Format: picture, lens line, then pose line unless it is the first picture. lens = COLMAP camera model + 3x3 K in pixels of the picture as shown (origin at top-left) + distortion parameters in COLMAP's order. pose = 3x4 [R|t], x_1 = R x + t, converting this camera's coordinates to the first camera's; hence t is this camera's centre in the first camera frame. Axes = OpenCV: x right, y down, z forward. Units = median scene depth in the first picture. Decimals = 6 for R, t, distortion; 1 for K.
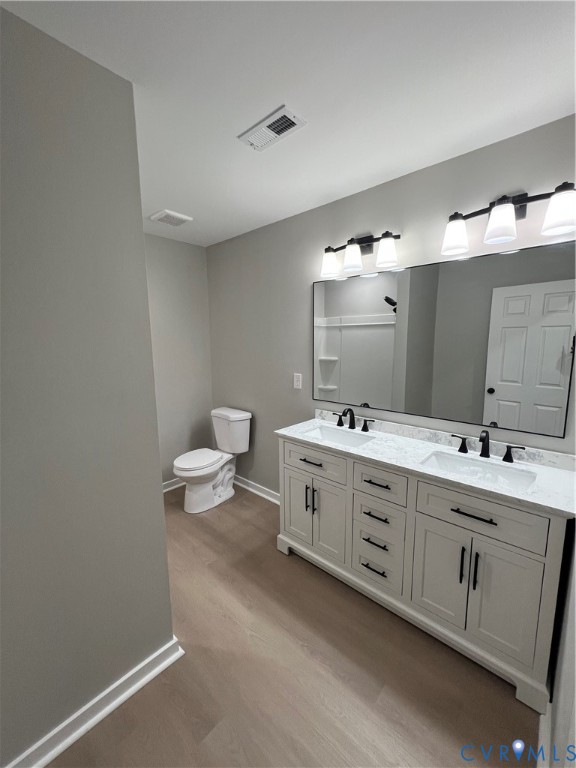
lens RADIAL K [[304.5, 0, 285.5], [0, 304.5, 383.1], [0, 0, 1]] dist [-0.000872, -0.000059]
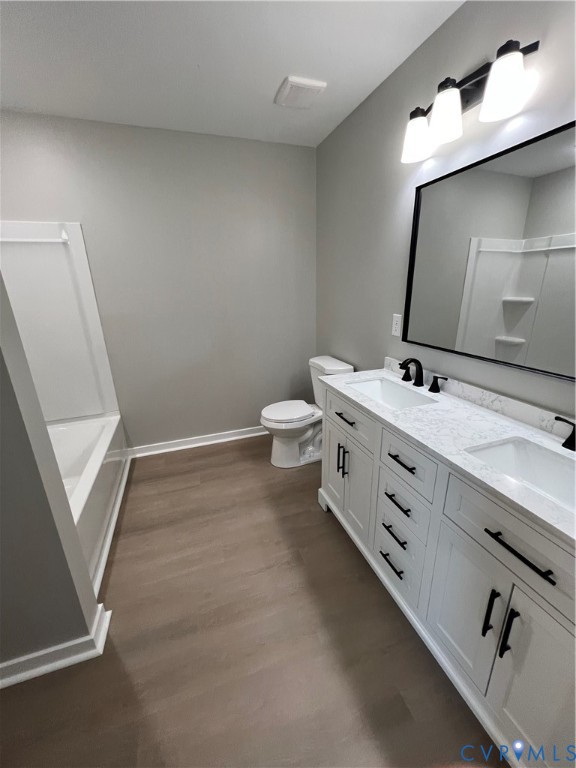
lens RADIAL K [[311.9, 0, 287.2], [0, 311.9, 387.2], [0, 0, 1]] dist [-0.004119, -0.000798]
pose [[0.843870, 0.142022, -0.517410, 0.349516], [-0.045341, 0.979758, 0.194982, 0.020709], [0.534628, -0.141080, 0.833228, 0.215702]]
